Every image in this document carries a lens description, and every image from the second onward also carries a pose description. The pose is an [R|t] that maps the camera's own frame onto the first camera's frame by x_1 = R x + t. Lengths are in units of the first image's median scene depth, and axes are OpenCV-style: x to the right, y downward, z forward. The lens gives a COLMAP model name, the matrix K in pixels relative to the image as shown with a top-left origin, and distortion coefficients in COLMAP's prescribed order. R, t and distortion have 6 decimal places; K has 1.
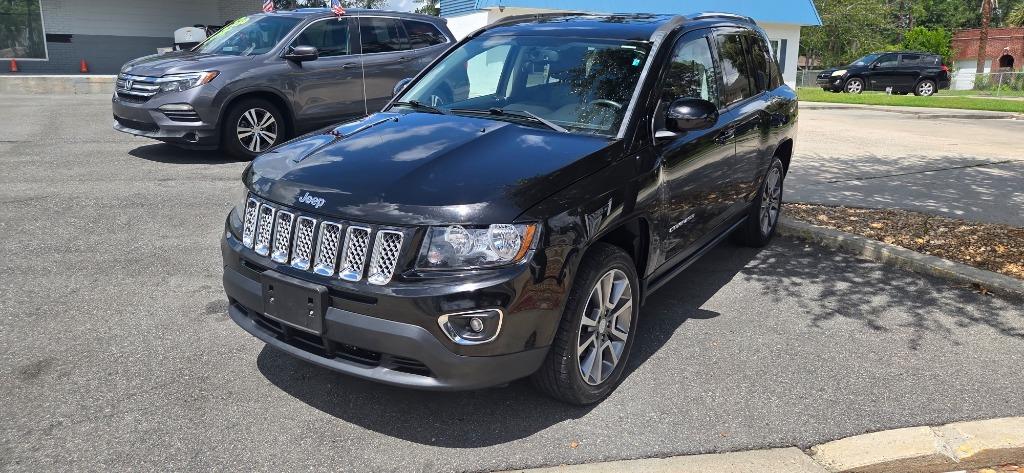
lens RADIAL K [[671.2, 0, 512.0], [0, 671.2, 236.5], [0, 0, 1]] dist [0.066851, -0.055433]
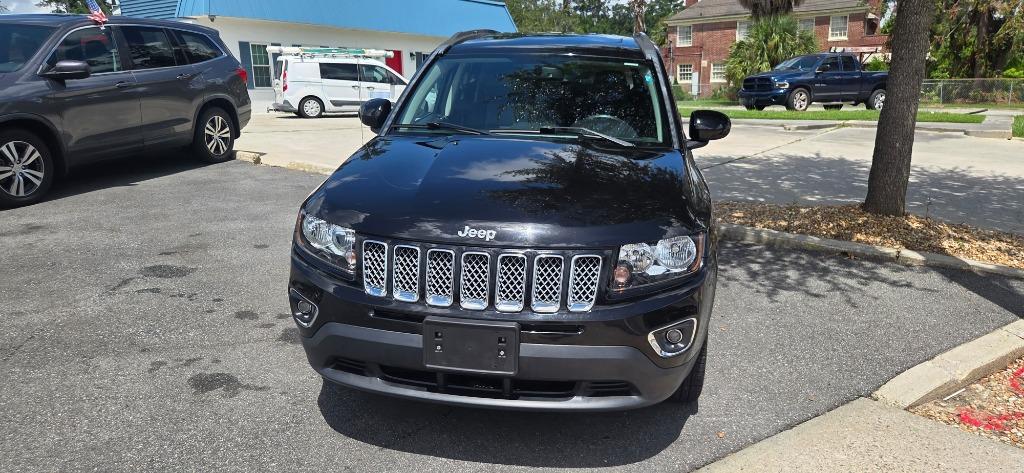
lens RADIAL K [[688.2, 0, 508.8], [0, 688.2, 252.4], [0, 0, 1]] dist [0.069573, -0.061523]
pose [[0.907307, -0.112225, 0.405216, -0.360638], [0.114202, 0.993268, 0.019380, -0.022727], [-0.404664, 0.028693, 0.914015, 0.069405]]
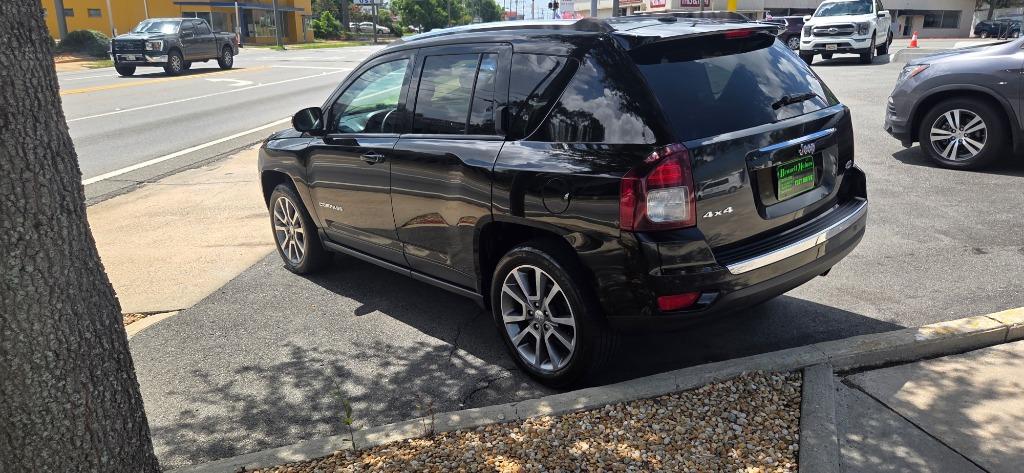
lens RADIAL K [[671.2, 0, 512.0], [0, 671.2, 236.5], [0, 0, 1]] dist [0.066851, -0.055433]
pose [[-0.236540, 0.267957, -0.933942, 1.024980], [-0.223386, 0.920473, 0.320670, -0.337373], [0.945594, 0.284481, -0.157871, 1.154984]]
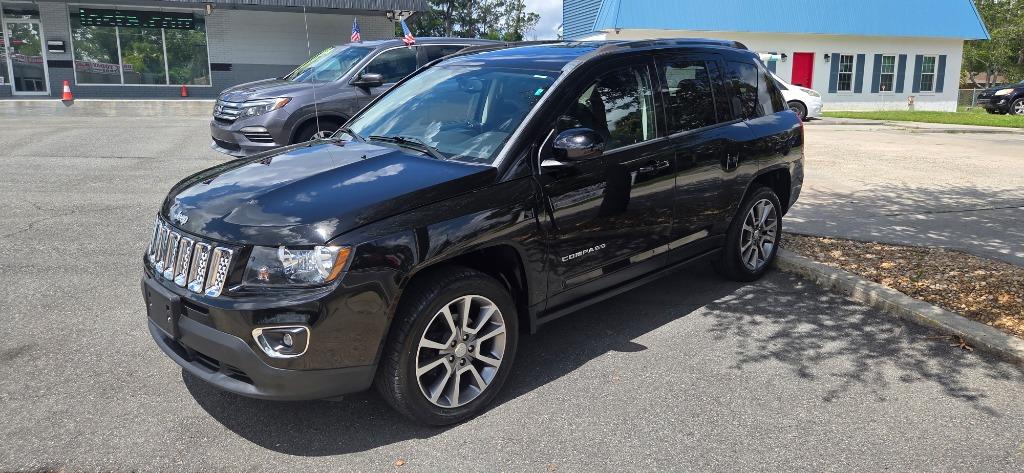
lens RADIAL K [[671.2, 0, 512.0], [0, 671.2, 236.5], [0, 0, 1]] dist [0.066851, -0.055433]
pose [[0.977638, 0.038618, -0.206718, 0.263573], [-0.044577, 0.998712, -0.024247, -0.011171], [0.205515, 0.032920, 0.978100, 0.008463]]
